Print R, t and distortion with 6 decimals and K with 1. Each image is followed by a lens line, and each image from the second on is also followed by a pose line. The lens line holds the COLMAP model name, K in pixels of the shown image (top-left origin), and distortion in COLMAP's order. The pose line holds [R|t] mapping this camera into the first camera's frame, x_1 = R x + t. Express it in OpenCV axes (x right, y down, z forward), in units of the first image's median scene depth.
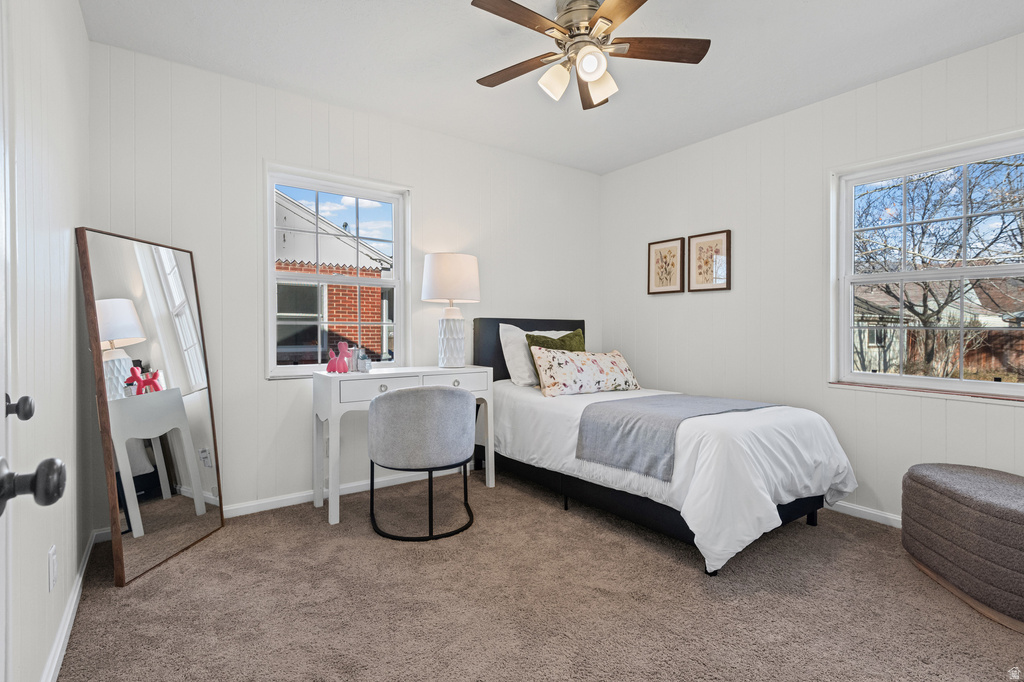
lens RADIAL K [[491.1, 0, 504.5], [0, 491.1, 331.1], [0, 0, 1]] dist [0.003124, 0.000065]
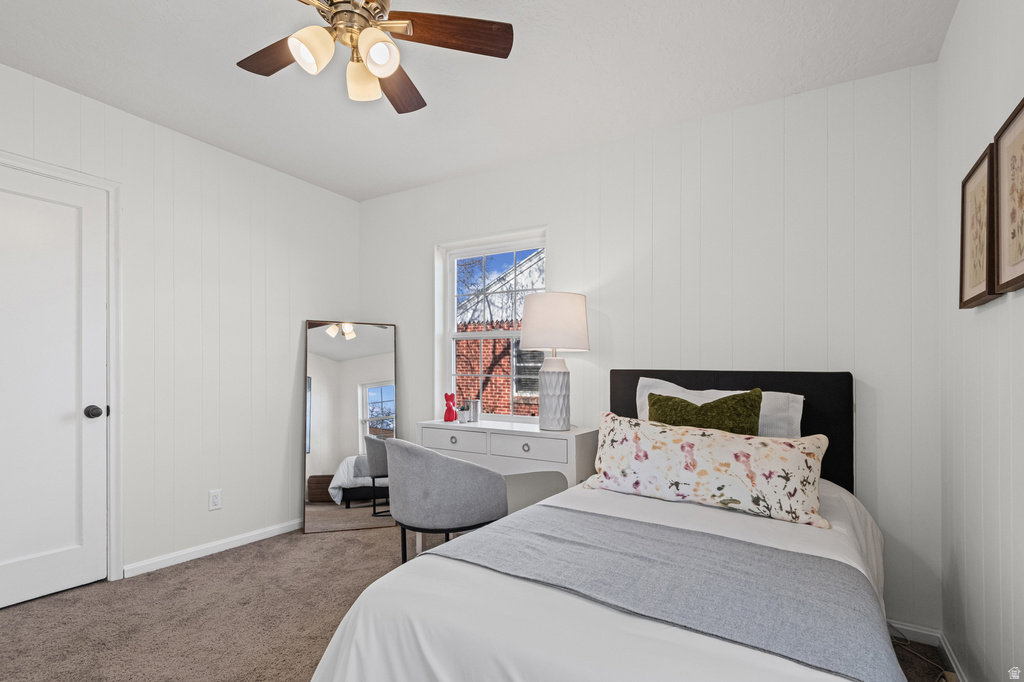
lens RADIAL K [[491.1, 0, 508.2], [0, 491.1, 372.6], [0, 0, 1]] dist [0.003124, 0.000065]
pose [[0.391177, 0.000896, -0.920315, 0.644299], [-0.015845, 0.999858, -0.005761, -0.016712], [0.920179, 0.016836, 0.391136, 0.616266]]
